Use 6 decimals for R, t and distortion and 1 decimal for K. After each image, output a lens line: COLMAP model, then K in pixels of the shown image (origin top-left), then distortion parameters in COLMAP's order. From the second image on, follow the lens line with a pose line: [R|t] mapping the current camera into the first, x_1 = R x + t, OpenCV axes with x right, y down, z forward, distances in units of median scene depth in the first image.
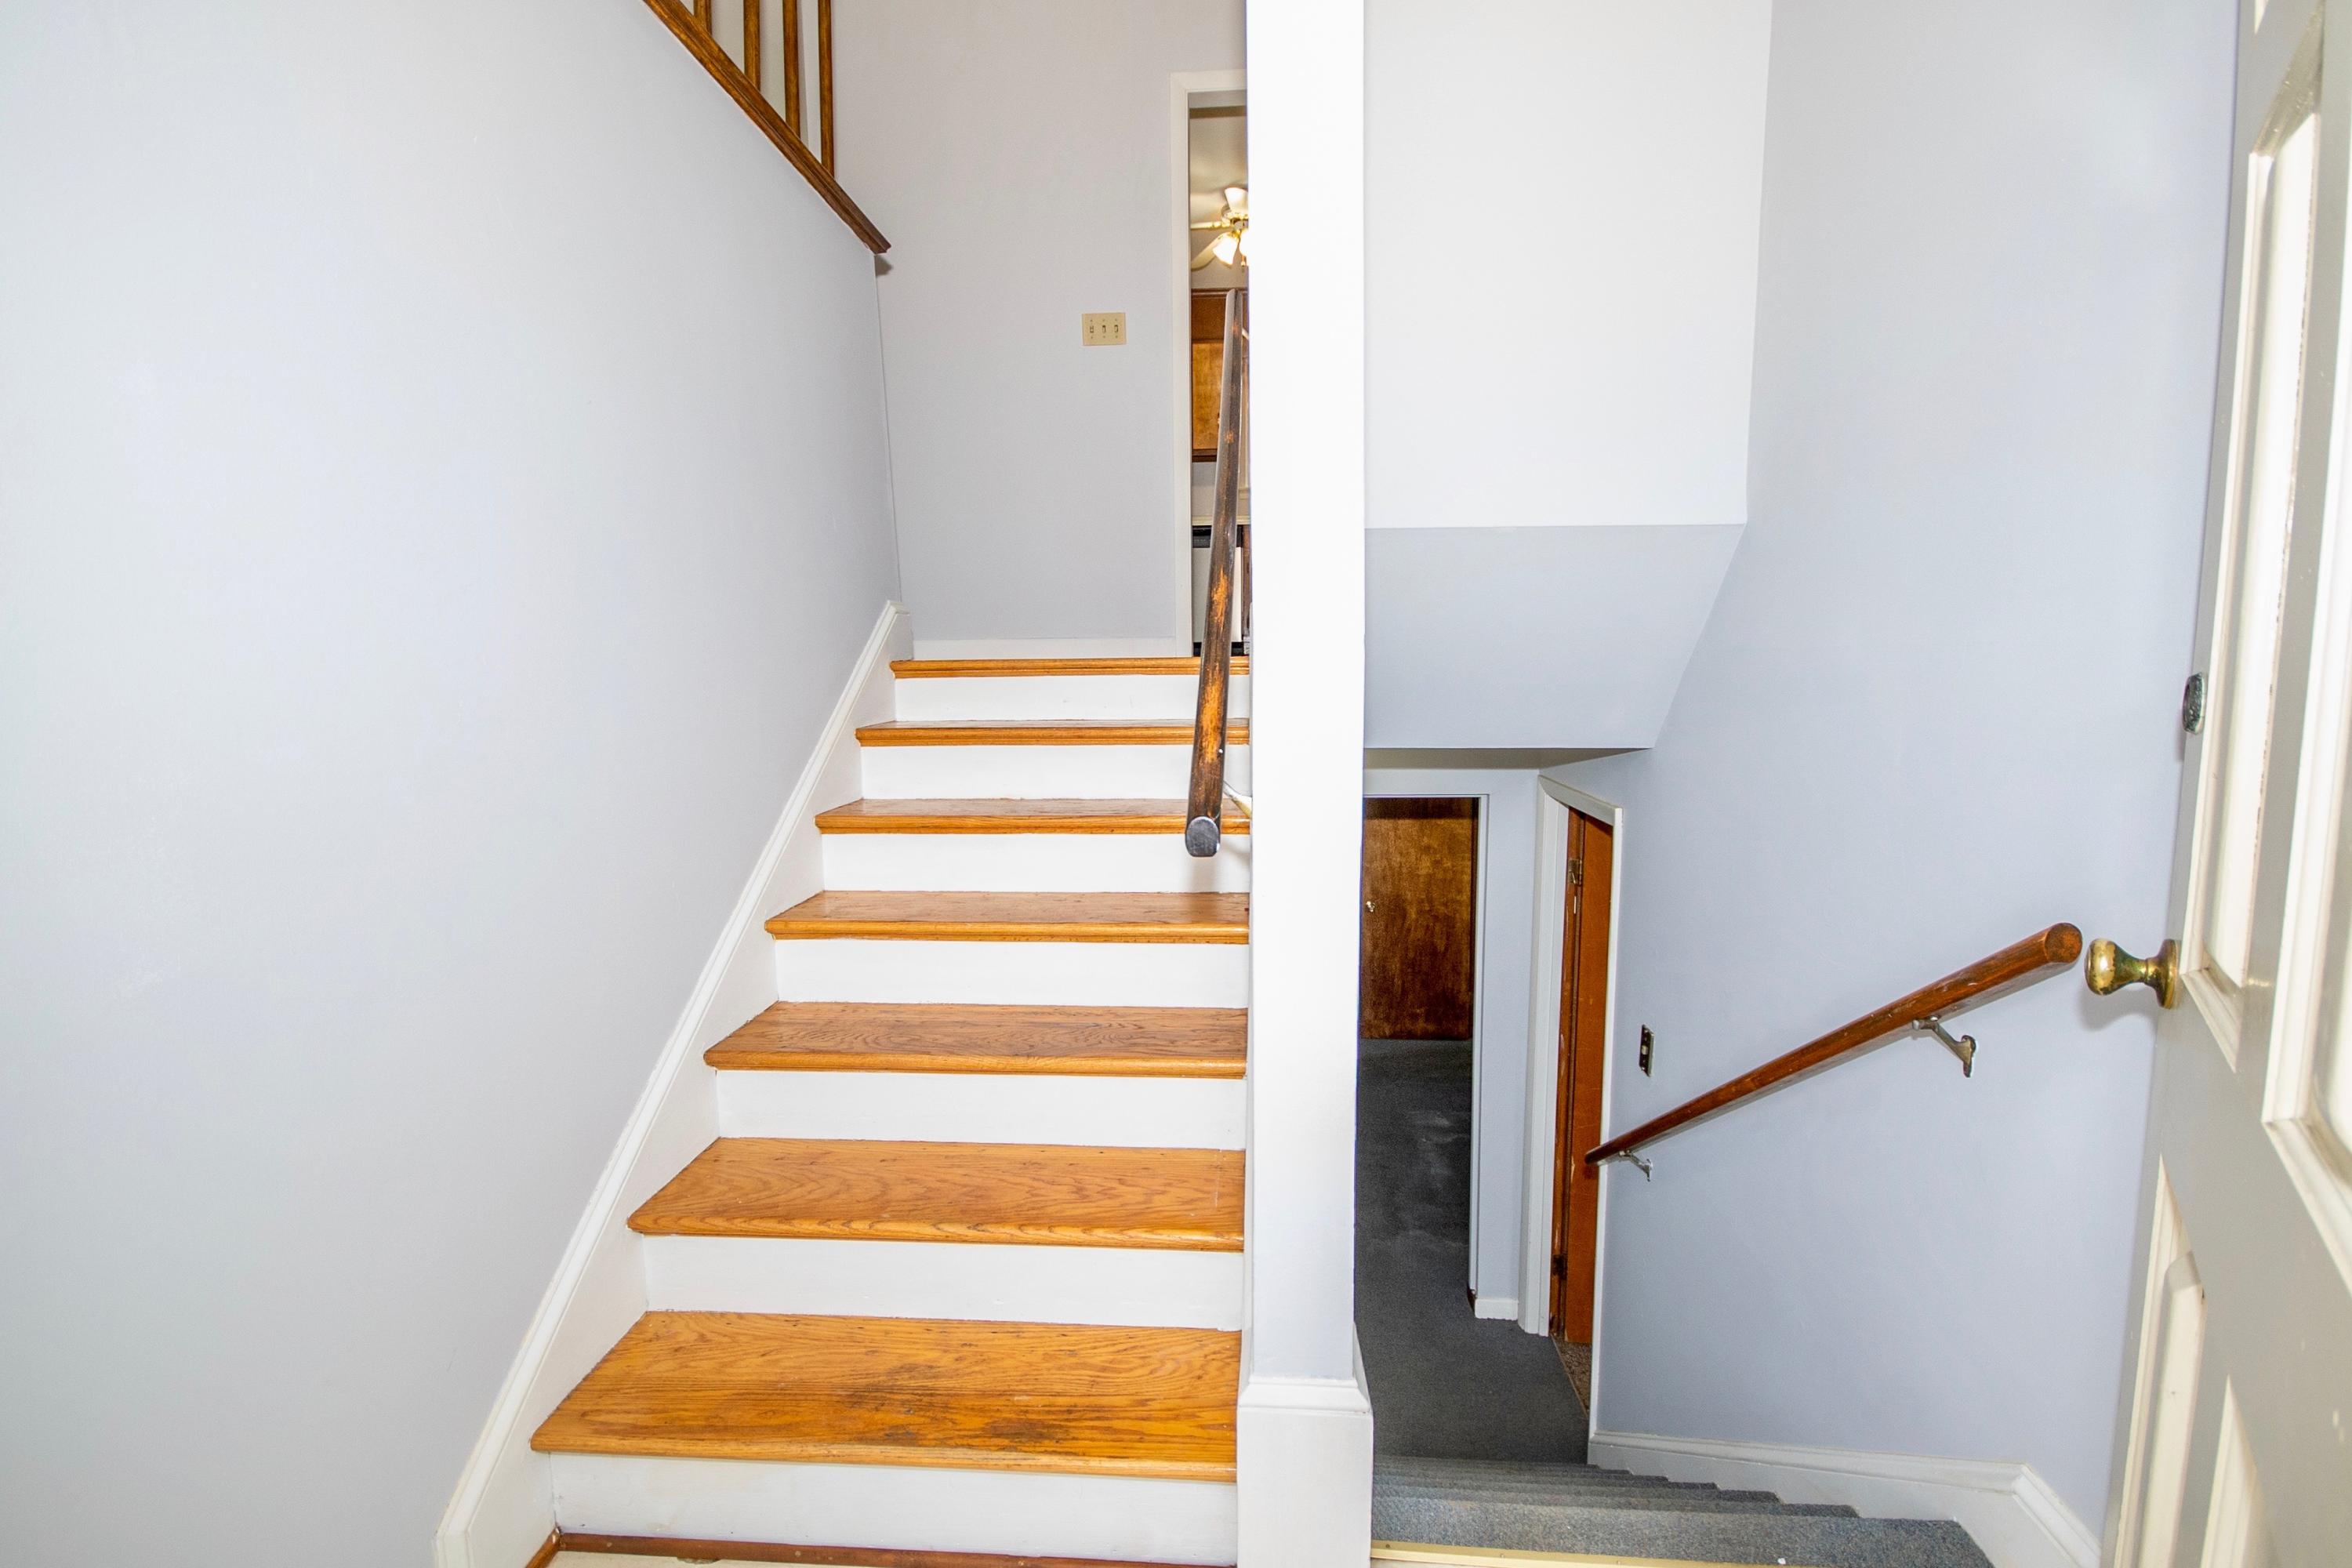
lens RADIAL K [[1076.3, 0, 1176.0], [0, 1076.3, 784.0], [0, 0, 1]] dist [0.028252, -0.021702]
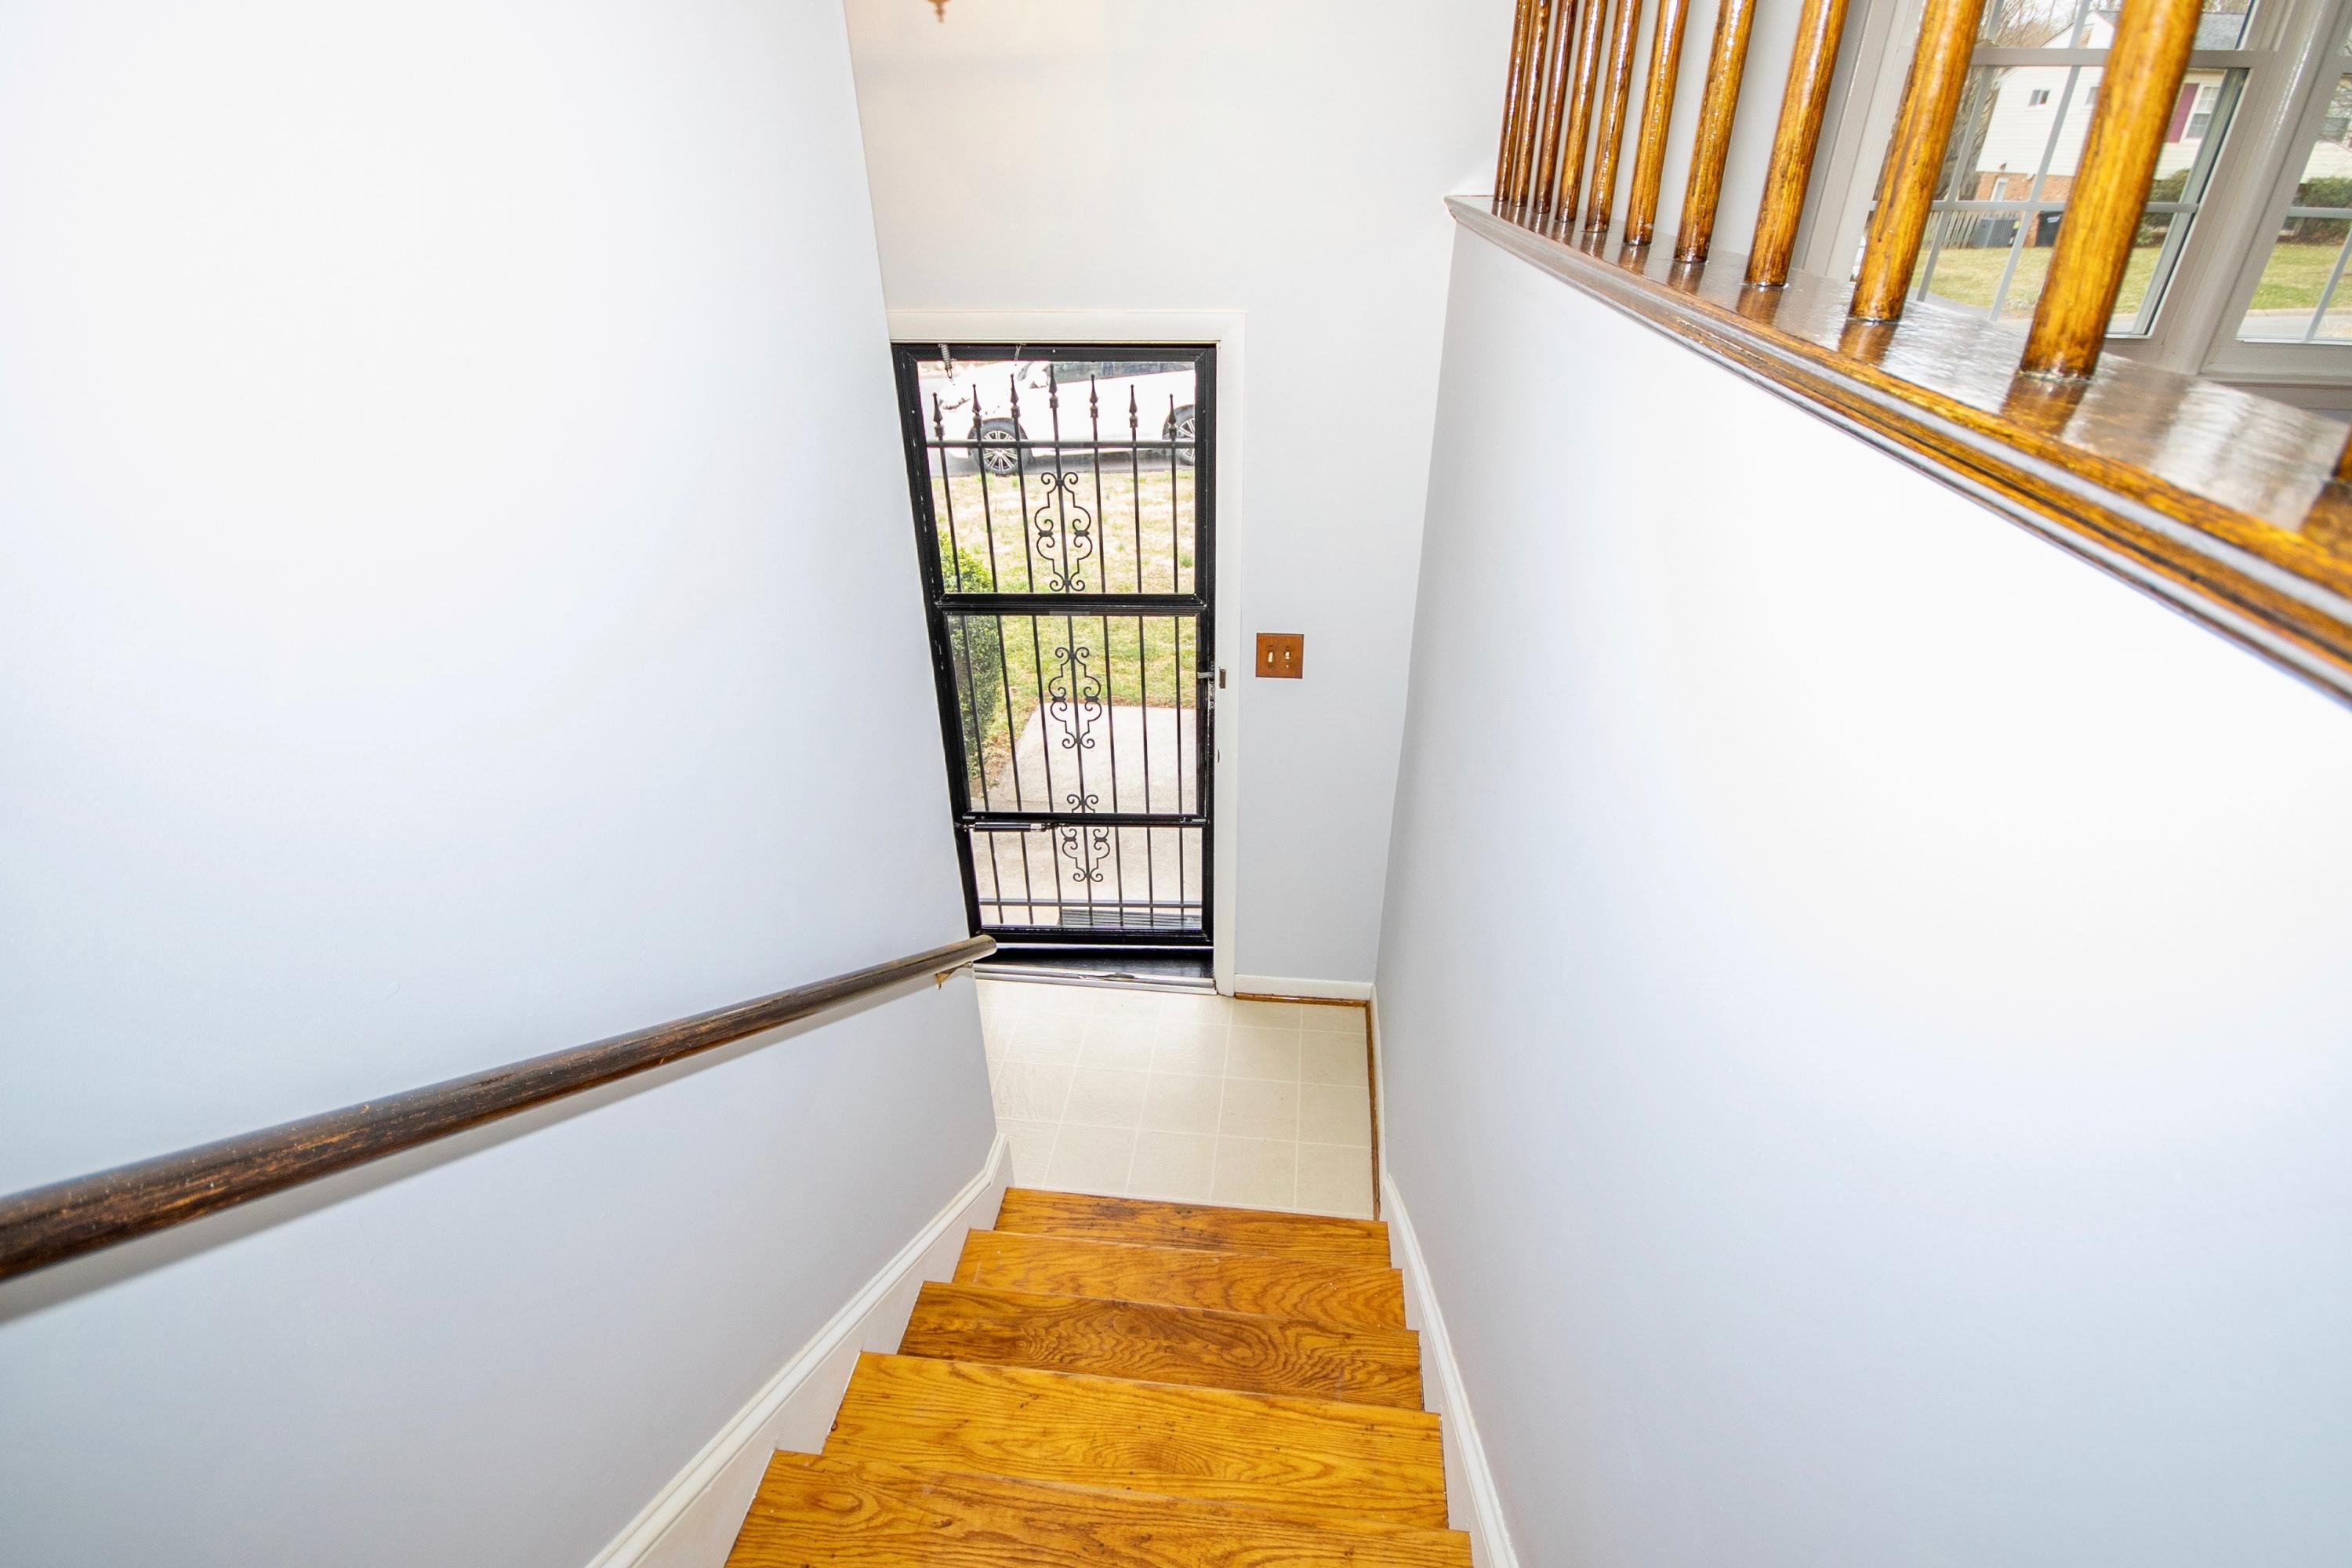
lens RADIAL K [[1076.3, 0, 1176.0], [0, 1076.3, 784.0], [0, 0, 1]] dist [0.028252, -0.021702]
pose [[-0.998731, -0.009136, 0.049520, -0.313098], [0.022209, 0.802675, 0.596002, -1.037976], [-0.045193, 0.596346, -0.801454, 1.962926]]
